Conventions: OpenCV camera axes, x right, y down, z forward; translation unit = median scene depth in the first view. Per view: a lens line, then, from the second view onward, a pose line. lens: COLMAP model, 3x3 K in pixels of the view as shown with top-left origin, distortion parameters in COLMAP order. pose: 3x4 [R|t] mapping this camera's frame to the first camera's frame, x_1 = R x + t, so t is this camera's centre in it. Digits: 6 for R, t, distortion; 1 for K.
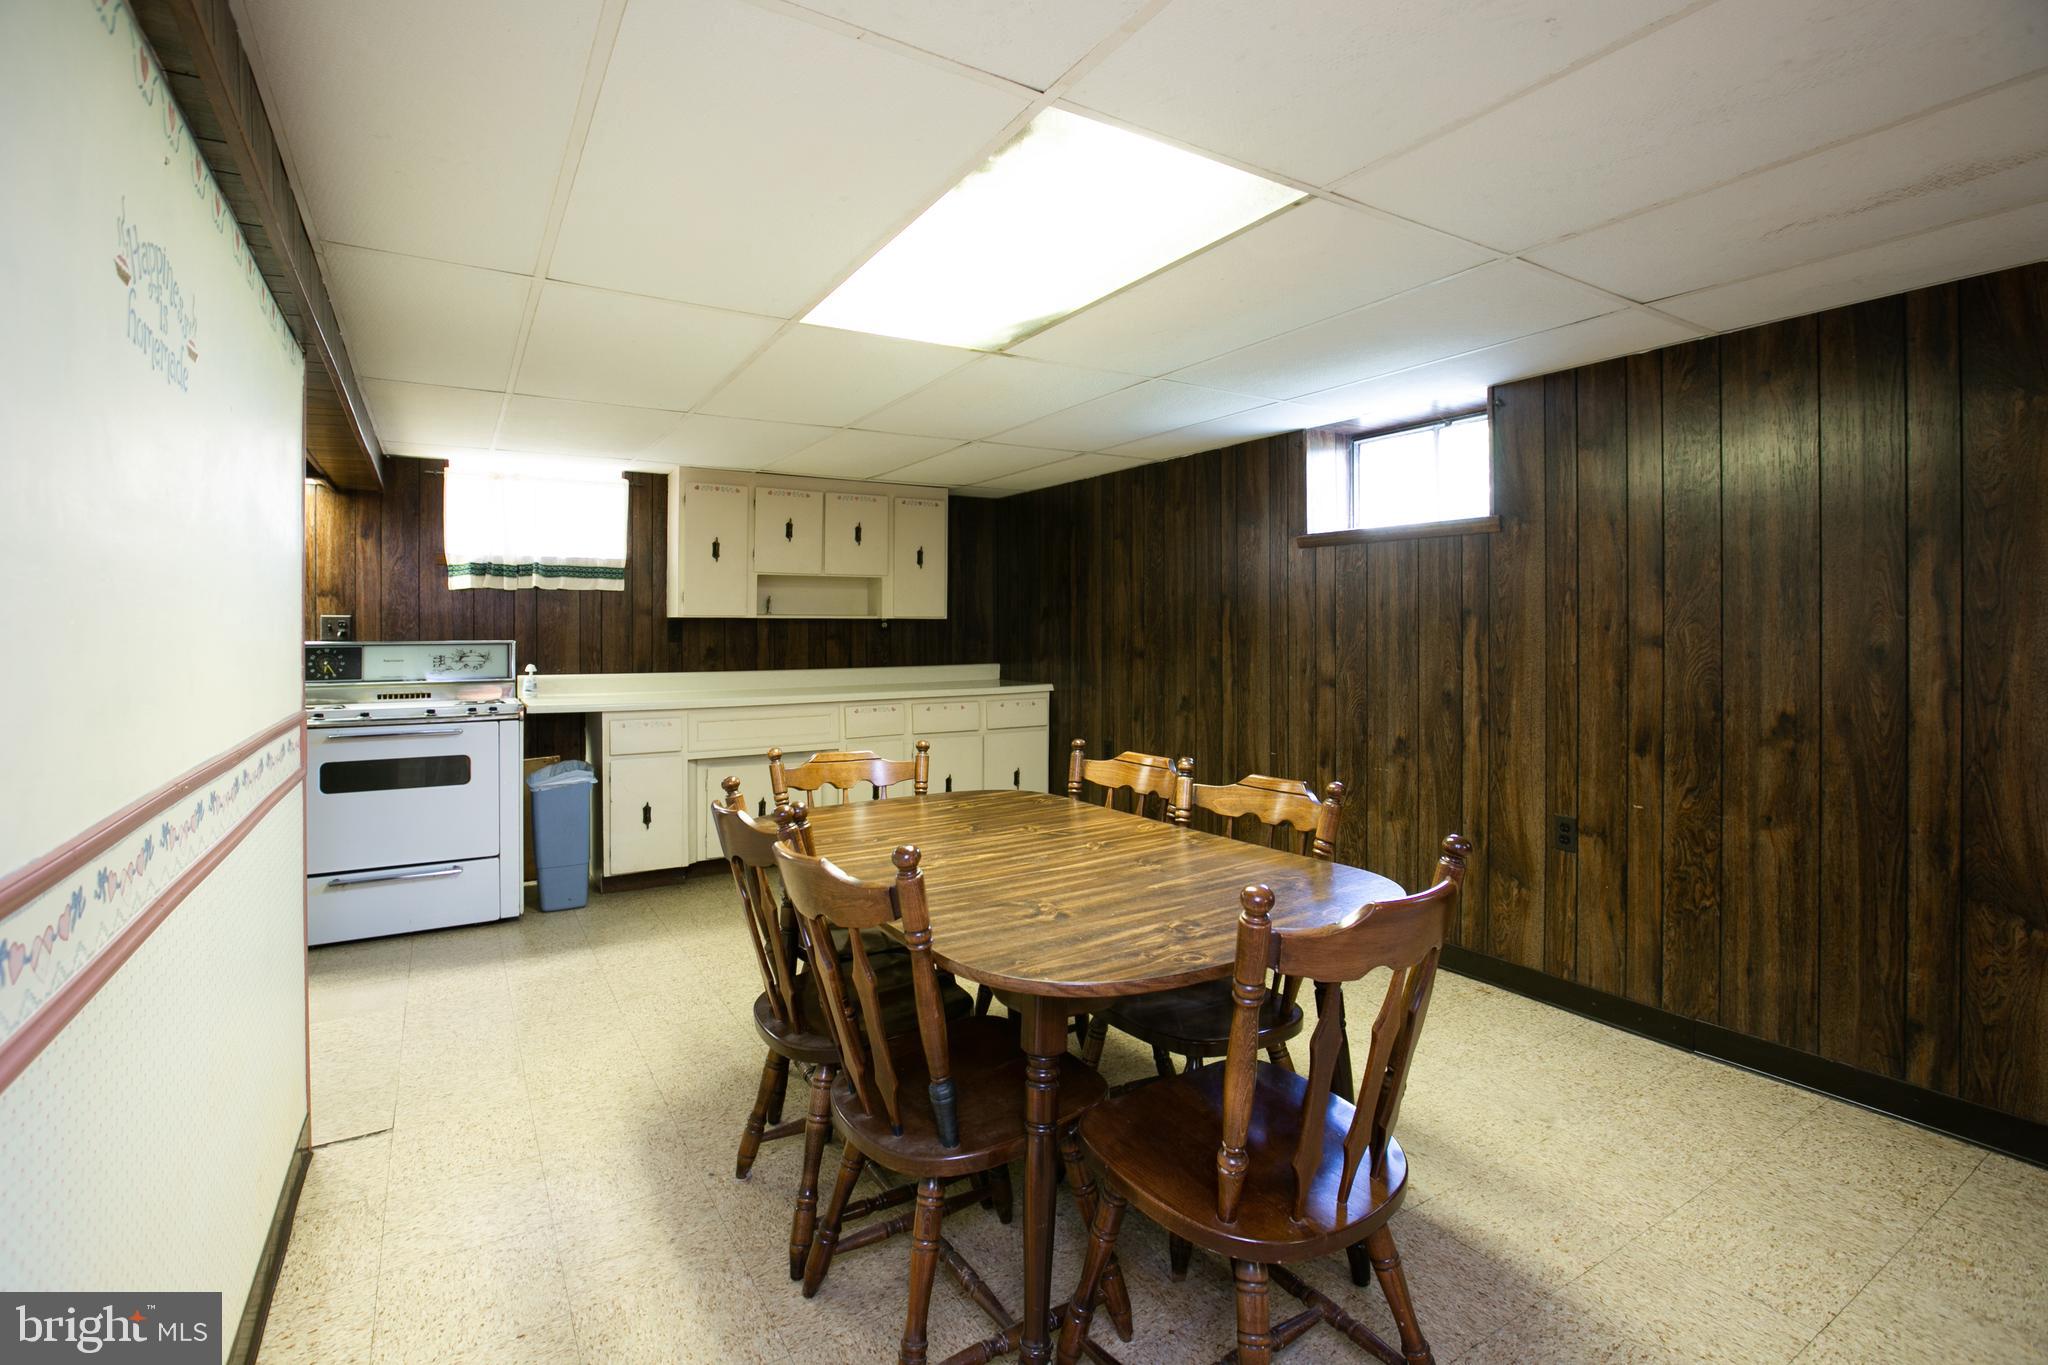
lens RADIAL K [[956.4, 0, 1017.6], [0, 956.4, 625.1], [0, 0, 1]] dist [-0.022401, 0.000358]
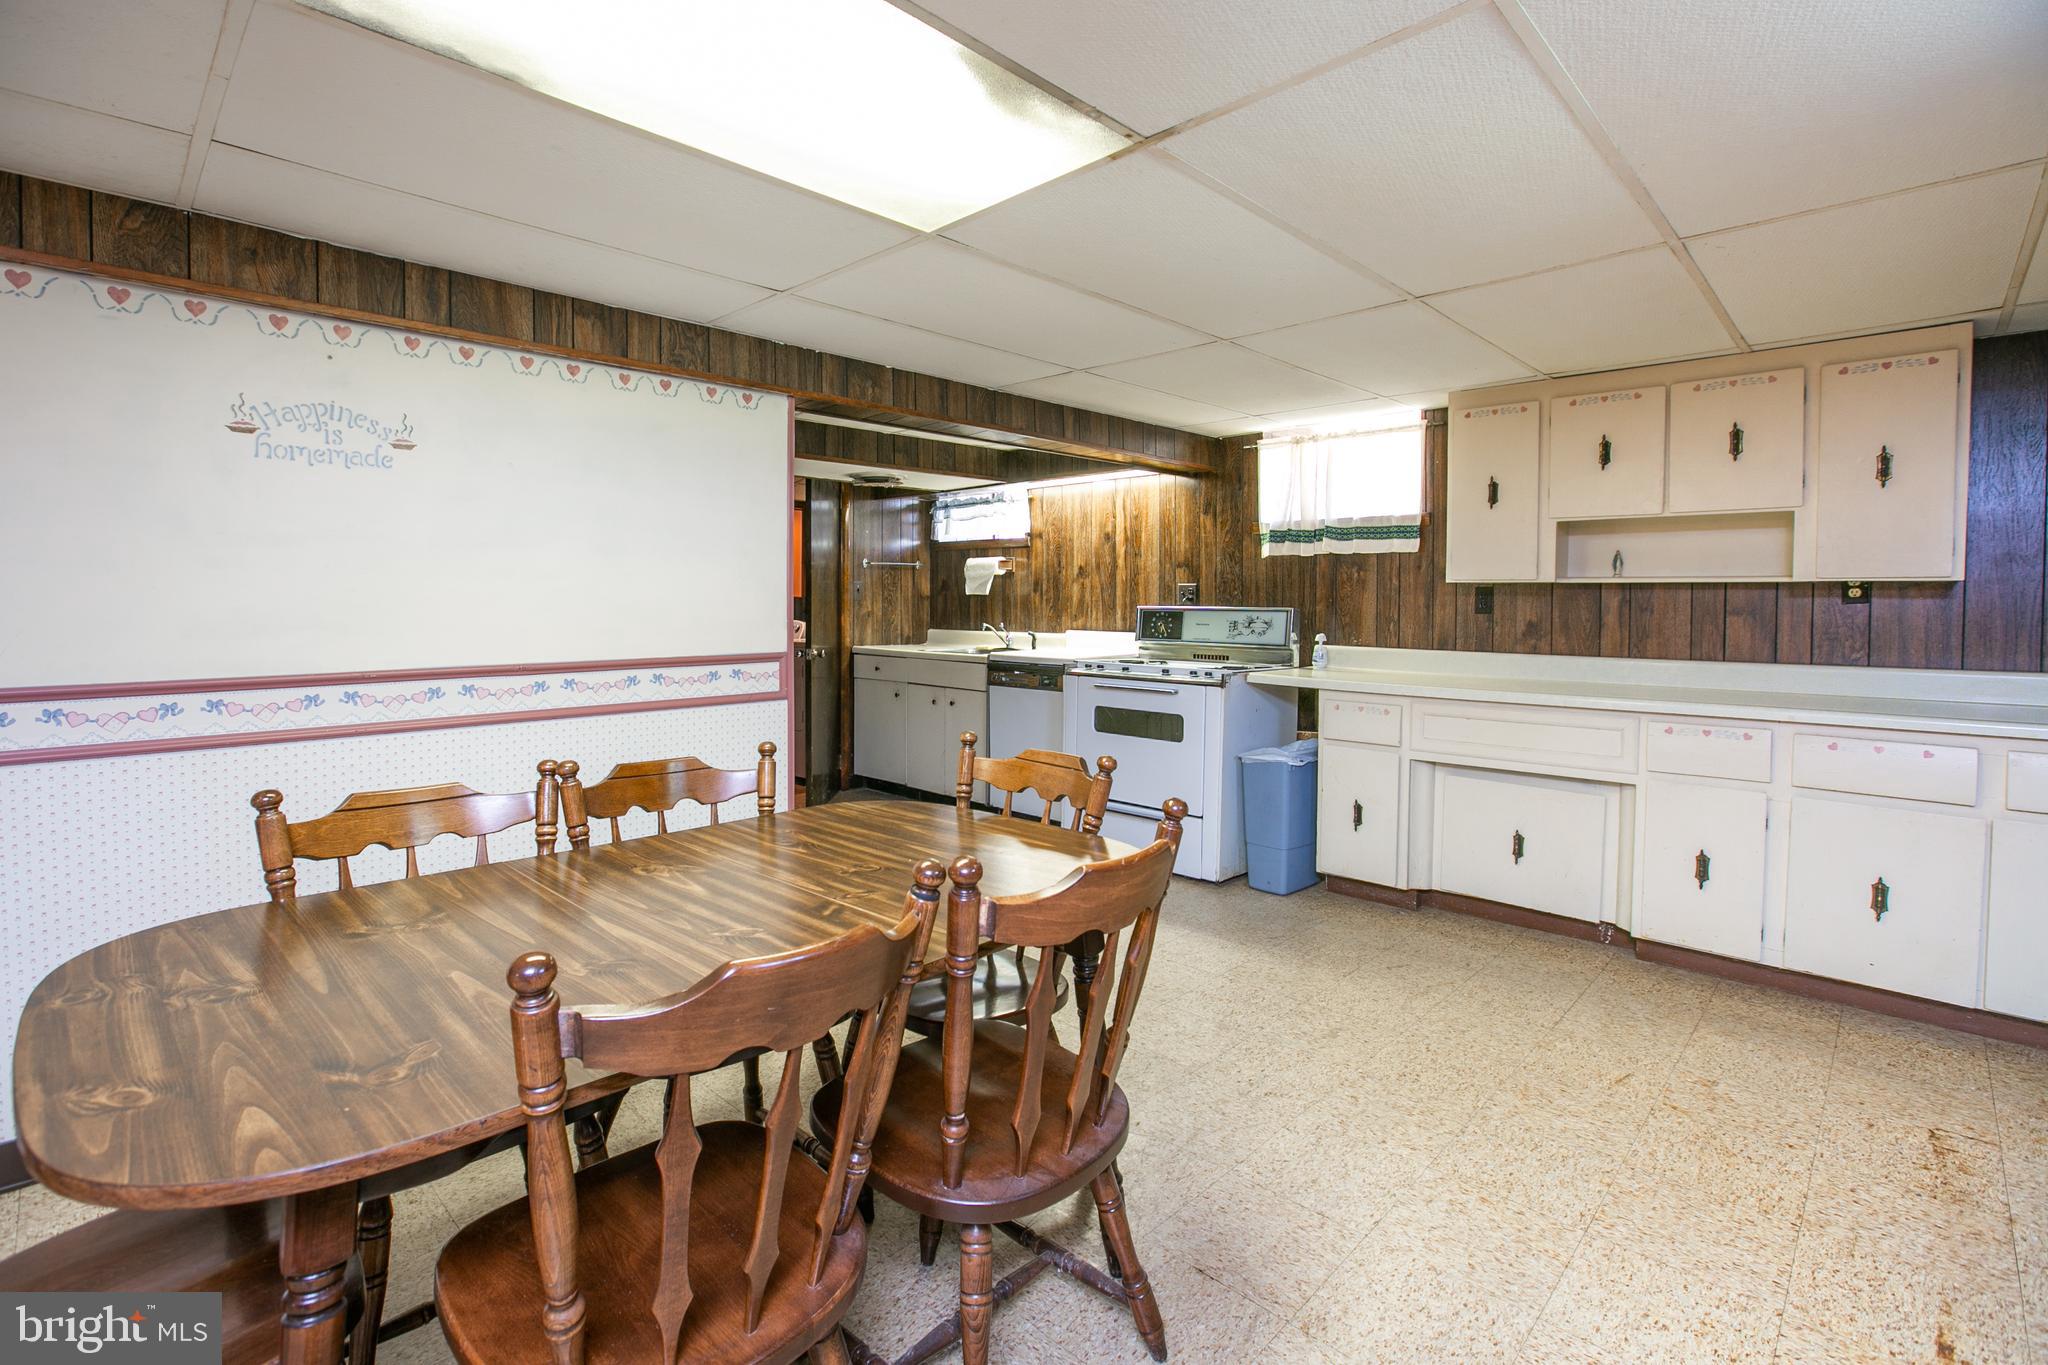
lens RADIAL K [[956.4, 0, 1017.6], [0, 956.4, 625.1], [0, 0, 1]] dist [-0.022401, 0.000358]
pose [[0.251728, 0.032210, -0.967262, 0.322602], [-0.003449, 0.999470, 0.032385, 0.002824], [0.967792, -0.004816, 0.251706, 0.449061]]
